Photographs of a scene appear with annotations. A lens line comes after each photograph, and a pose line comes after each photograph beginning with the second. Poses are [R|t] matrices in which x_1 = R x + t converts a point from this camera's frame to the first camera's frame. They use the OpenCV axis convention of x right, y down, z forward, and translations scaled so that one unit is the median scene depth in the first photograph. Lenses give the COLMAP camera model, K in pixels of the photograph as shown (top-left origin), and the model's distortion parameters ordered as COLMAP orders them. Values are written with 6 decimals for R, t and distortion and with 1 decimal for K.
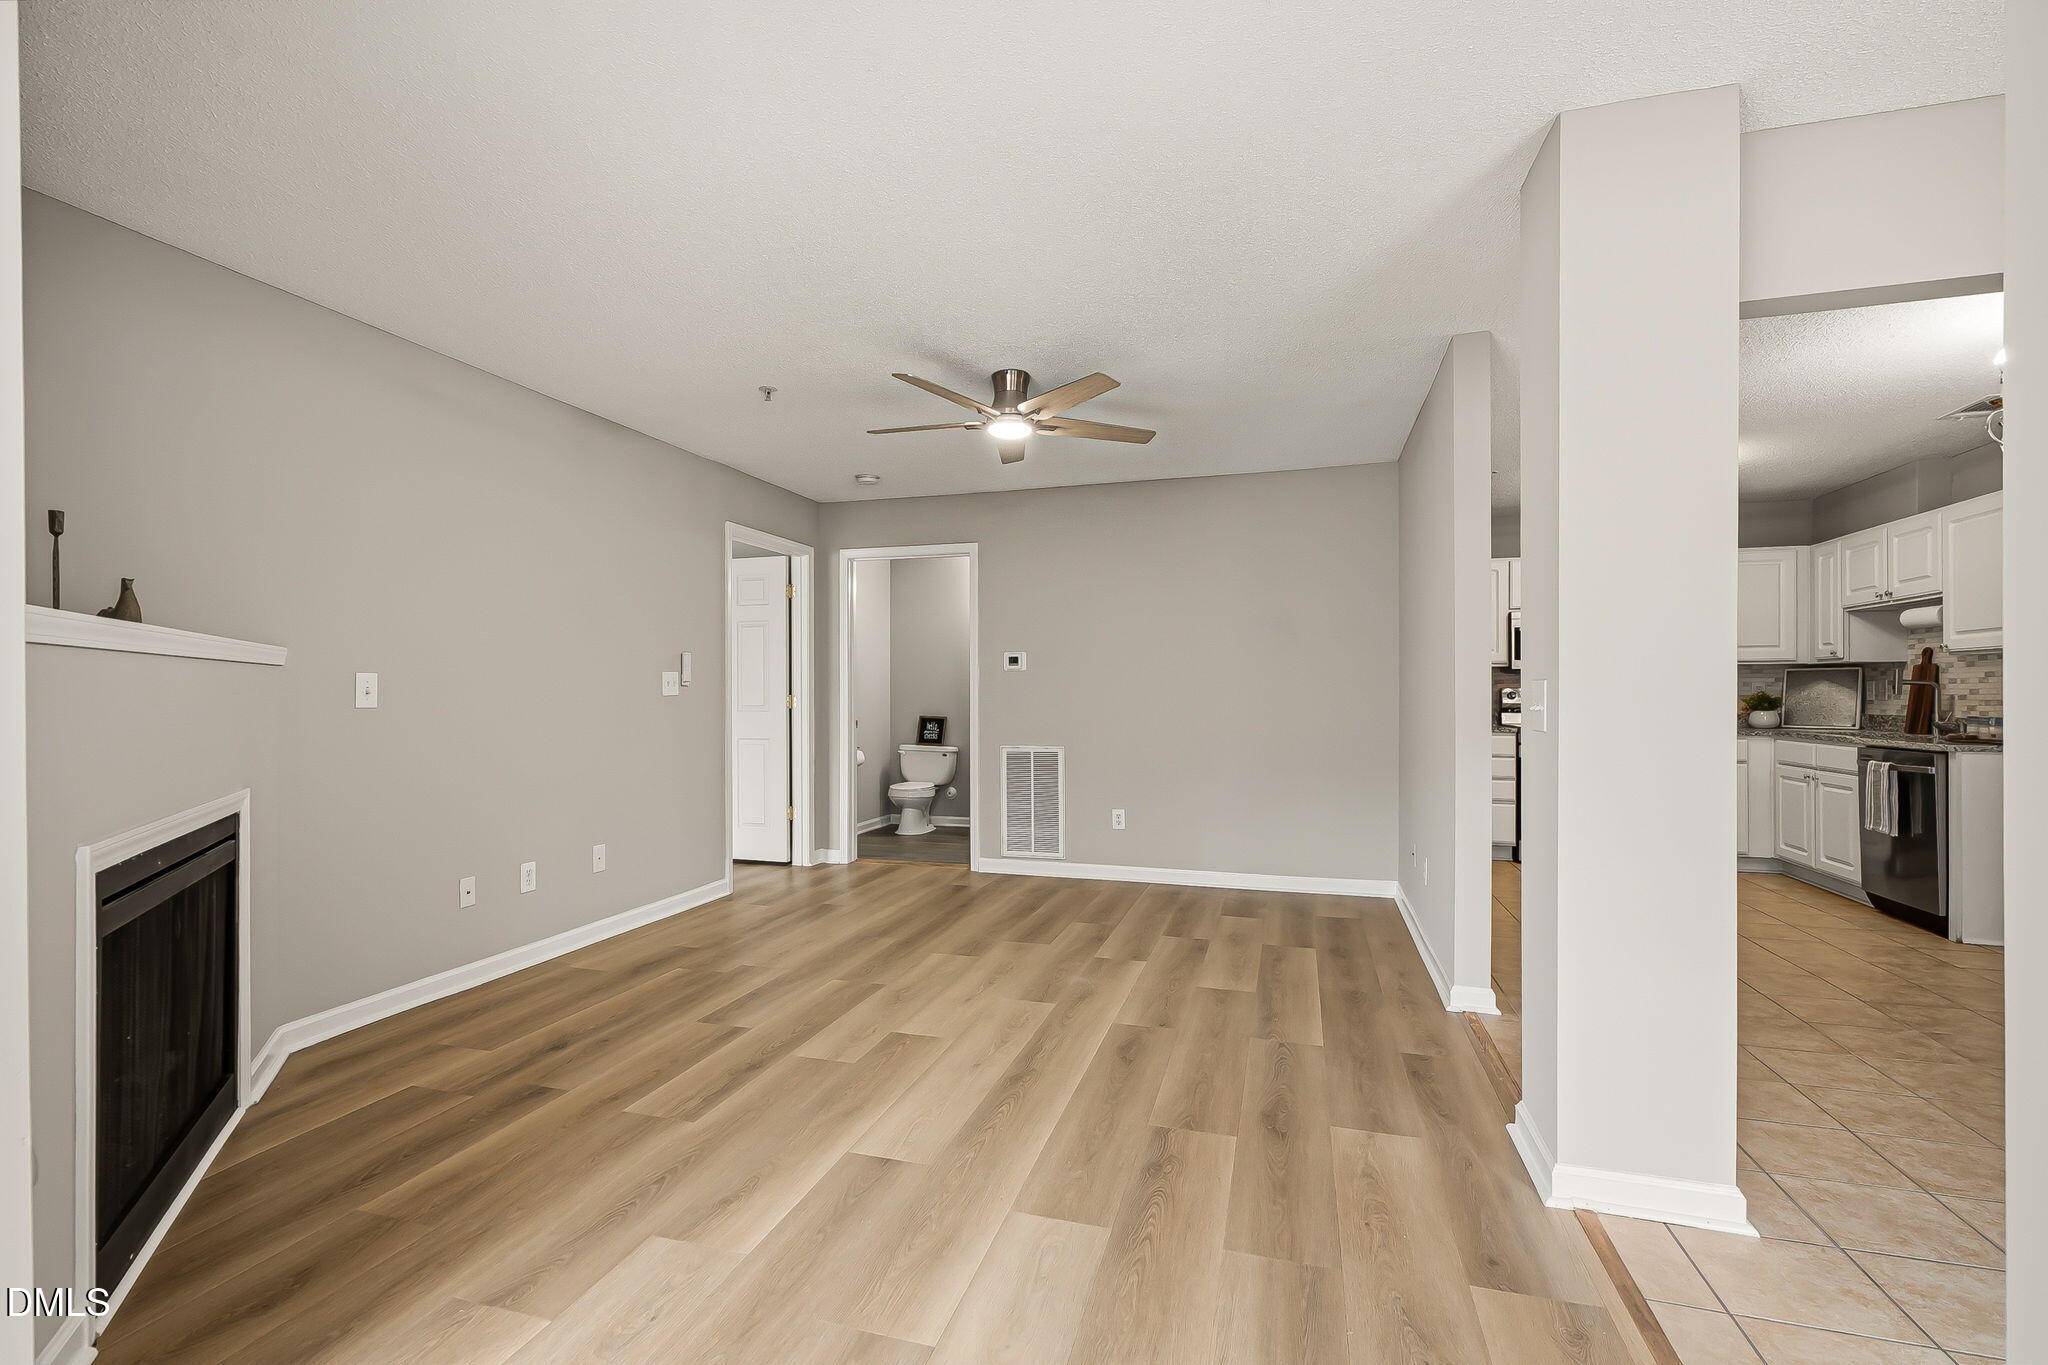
lens RADIAL K [[934.9, 0, 1010.8], [0, 934.9, 692.7], [0, 0, 1]] dist [0.007109, 0.000743]
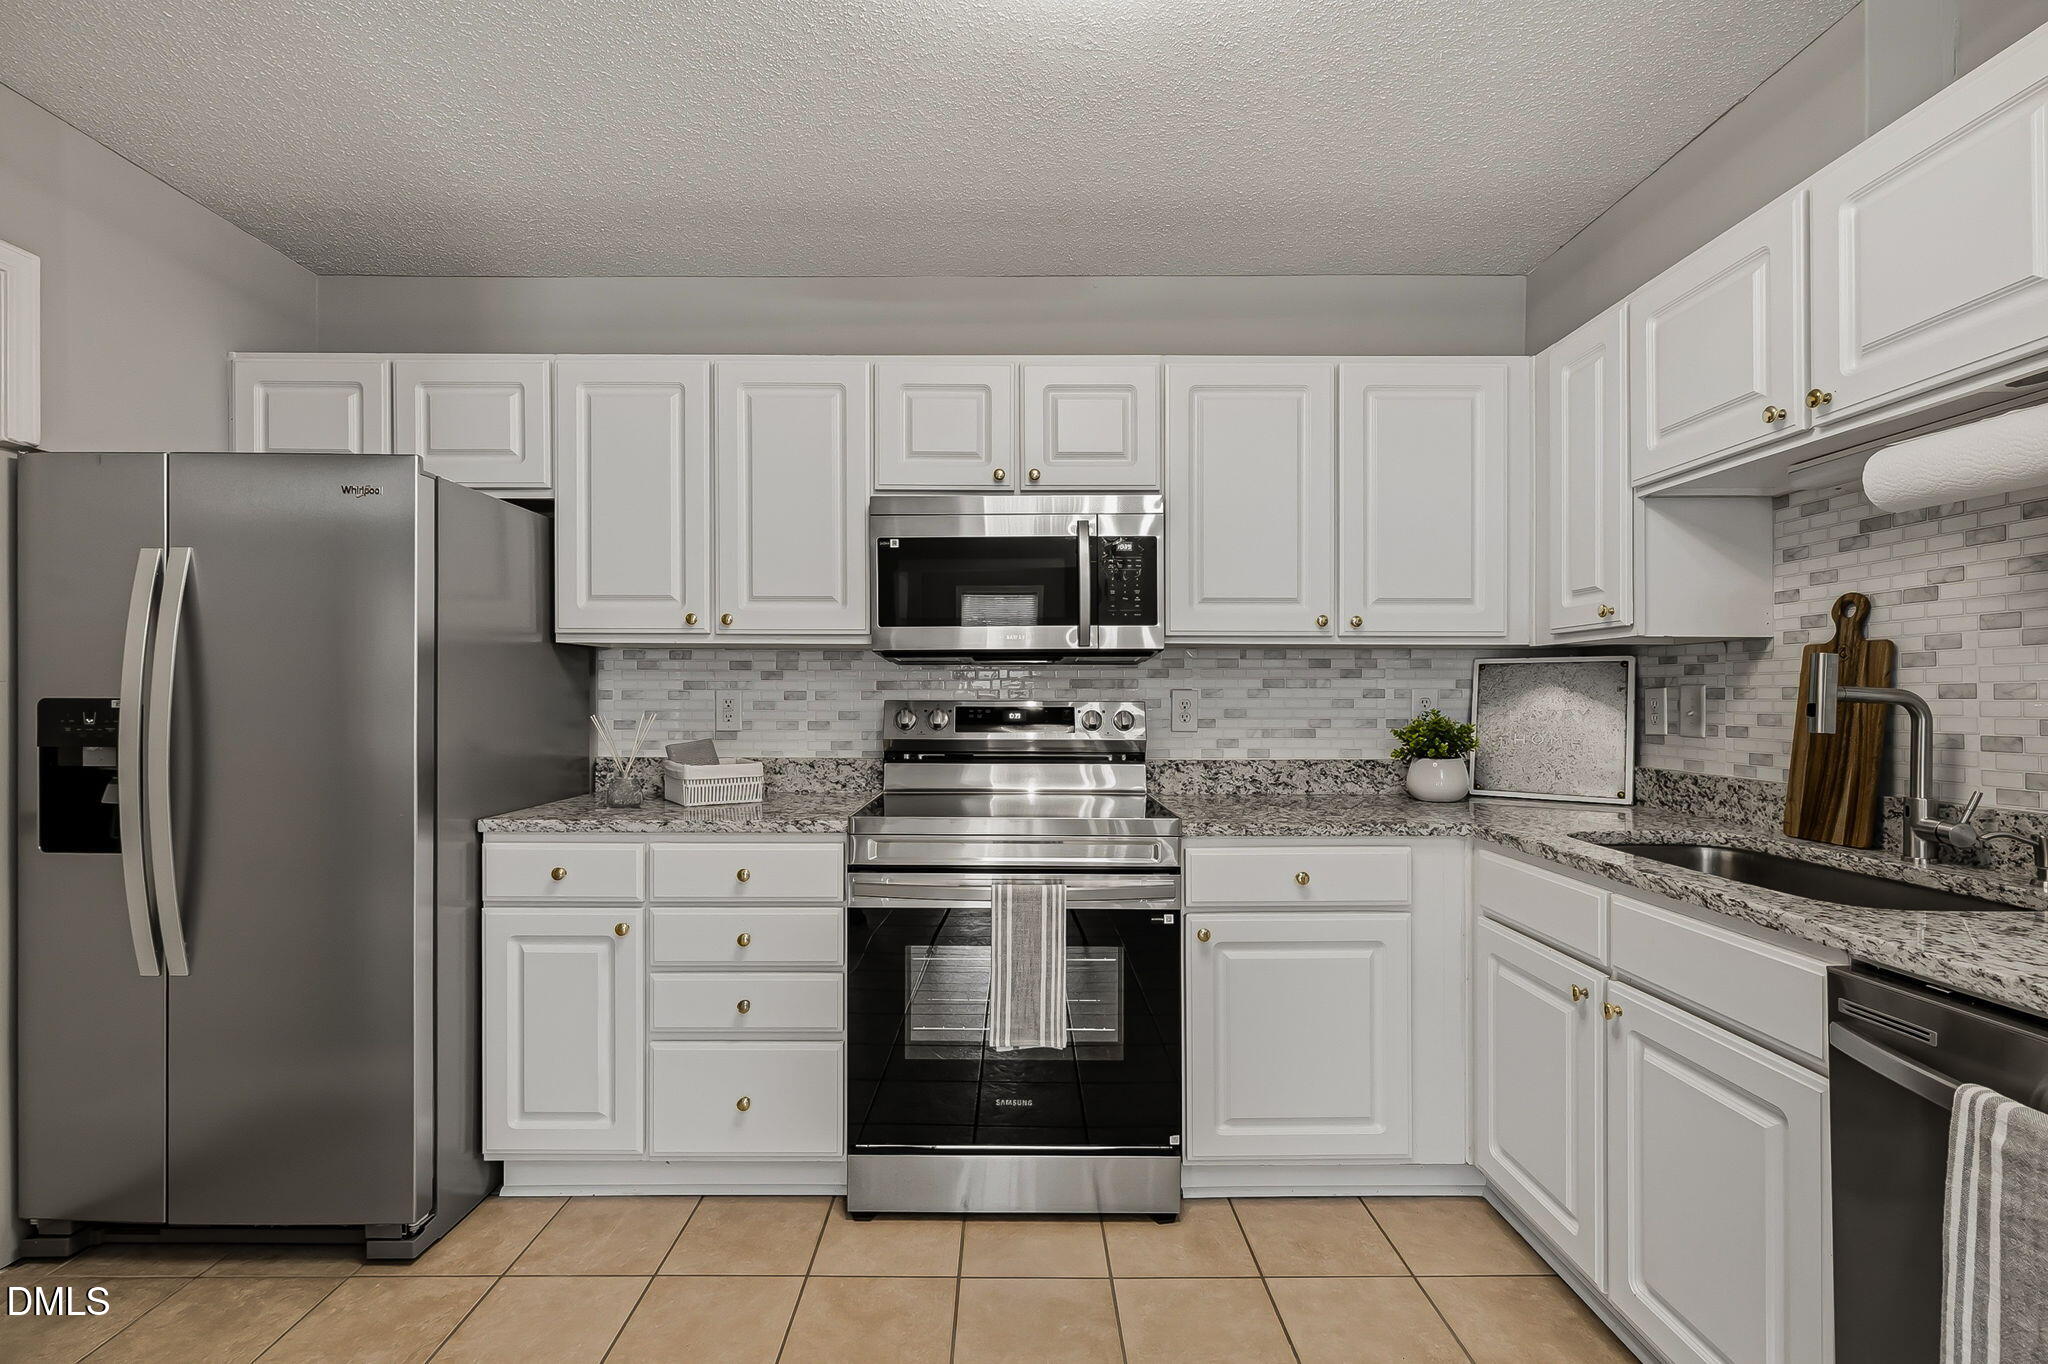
lens RADIAL K [[935.4, 0, 1017.5], [0, 935.4, 693.7], [0, 0, 1]] dist [0.004316, 0.000872]
pose [[0.953828, 0.000185, 0.300354, 0.551810], [-0.000527, 0.999999, 0.001059, -0.010708], [-0.300353, -0.001168, 0.953827, 0.729215]]
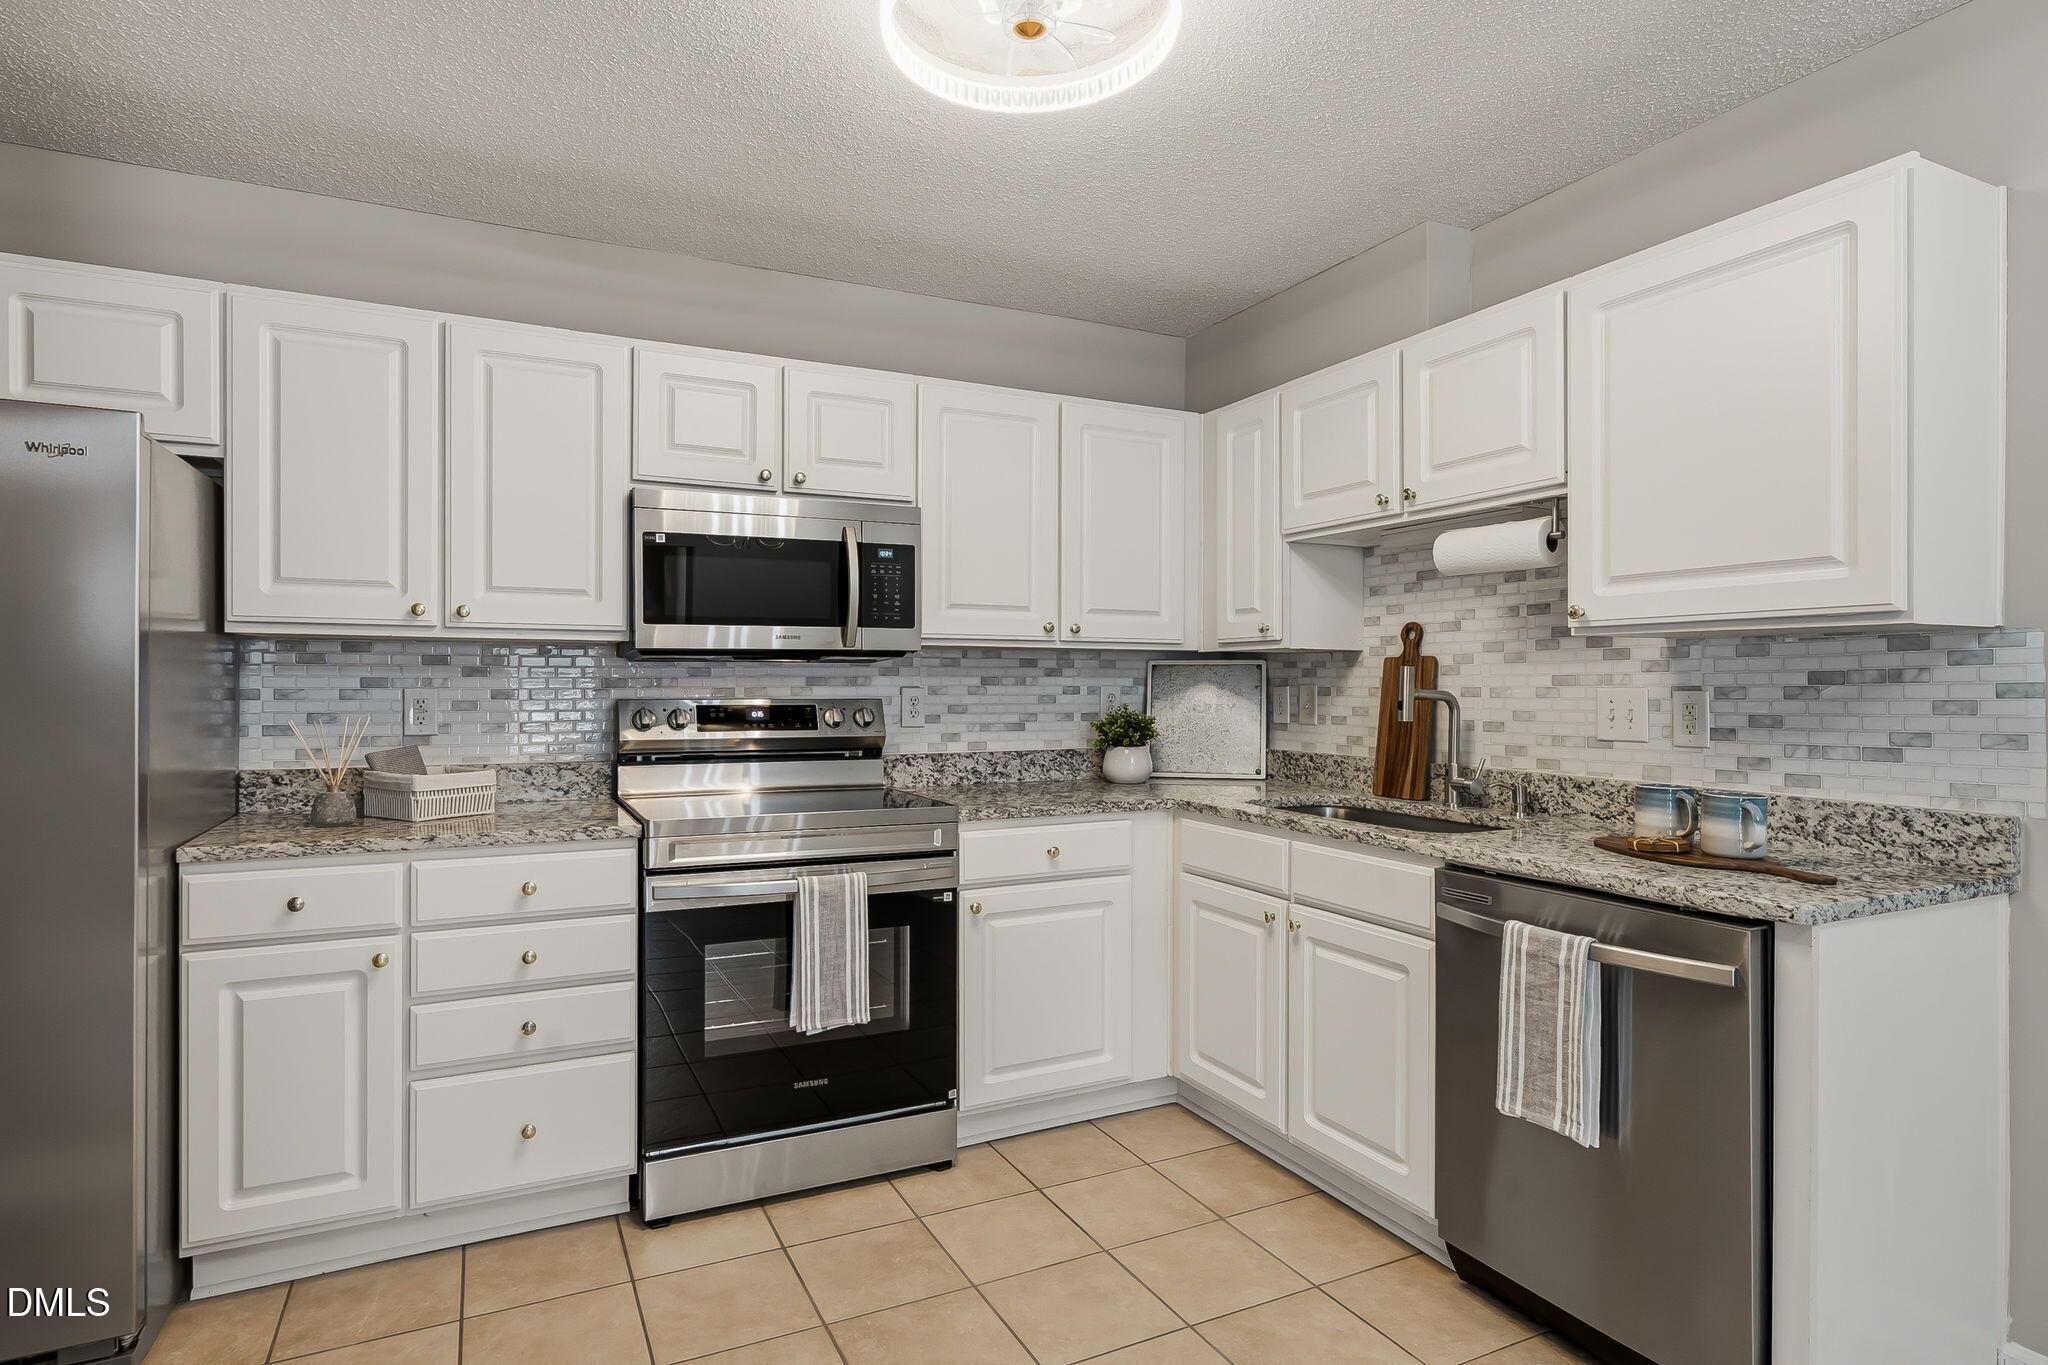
lens RADIAL K [[1089.2, 0, 1024.0], [0, 1089.2, 682.5], [0, 0, 1]] dist [-0.000326, 0.001752]
pose [[0.724157, -0.000014, 0.689635, 0.412937], [-0.002820, 0.999992, 0.002982, -0.016829], [-0.689629, -0.004104, 0.724151, 0.694700]]
